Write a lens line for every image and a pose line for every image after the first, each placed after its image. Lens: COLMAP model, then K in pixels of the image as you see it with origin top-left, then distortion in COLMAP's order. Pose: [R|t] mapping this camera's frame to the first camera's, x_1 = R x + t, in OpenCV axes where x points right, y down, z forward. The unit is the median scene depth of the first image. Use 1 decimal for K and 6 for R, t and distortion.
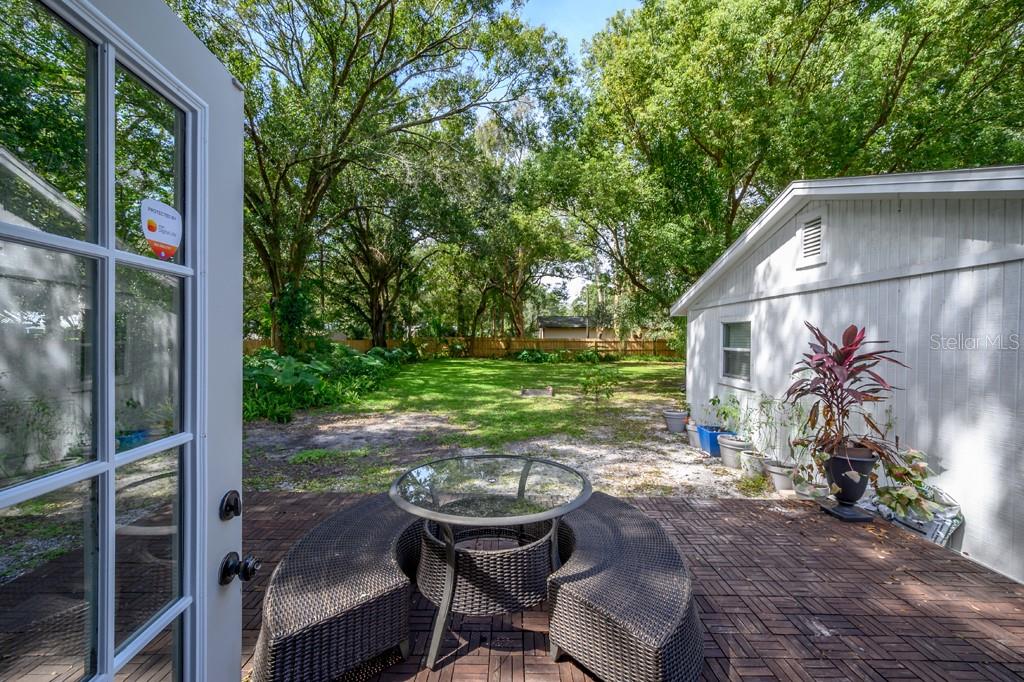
lens RADIAL K [[403.8, 0, 507.4], [0, 403.8, 334.3], [0, 0, 1]] dist [-0.000714, -0.000036]
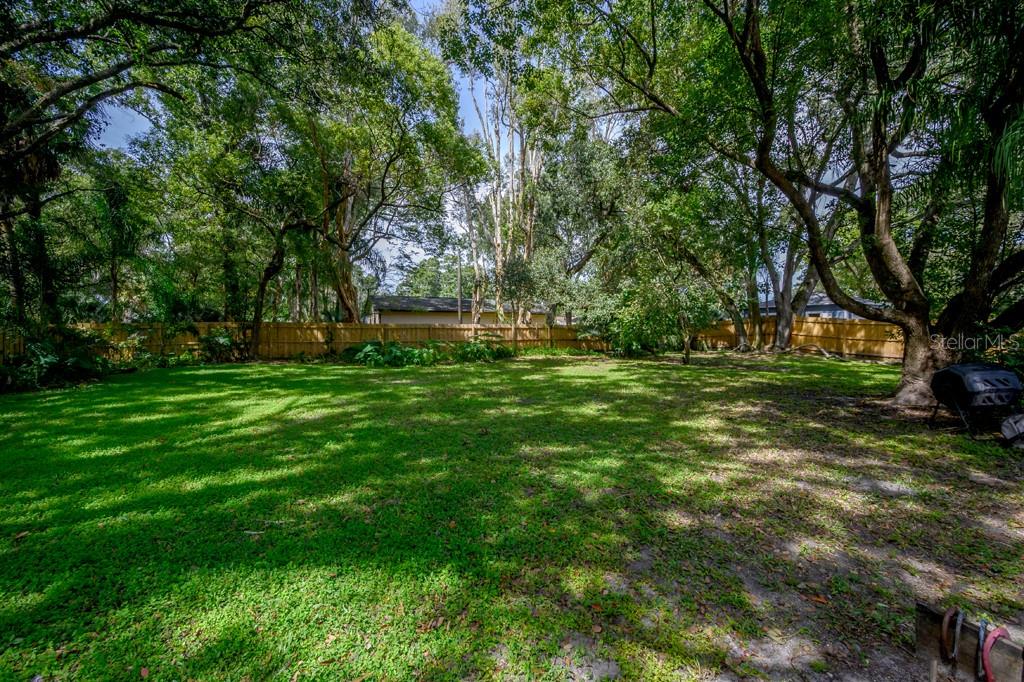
lens RADIAL K [[418.8, 0, 516.7], [0, 418.8, 334.4], [0, 0, 1]] dist [-0.000353, -0.000148]
pose [[0.893604, -0.012140, 0.448693, -0.028582], [0.004089, 0.999813, 0.018907, 0.015078], [-0.448838, -0.015060, 0.893486, 0.371471]]
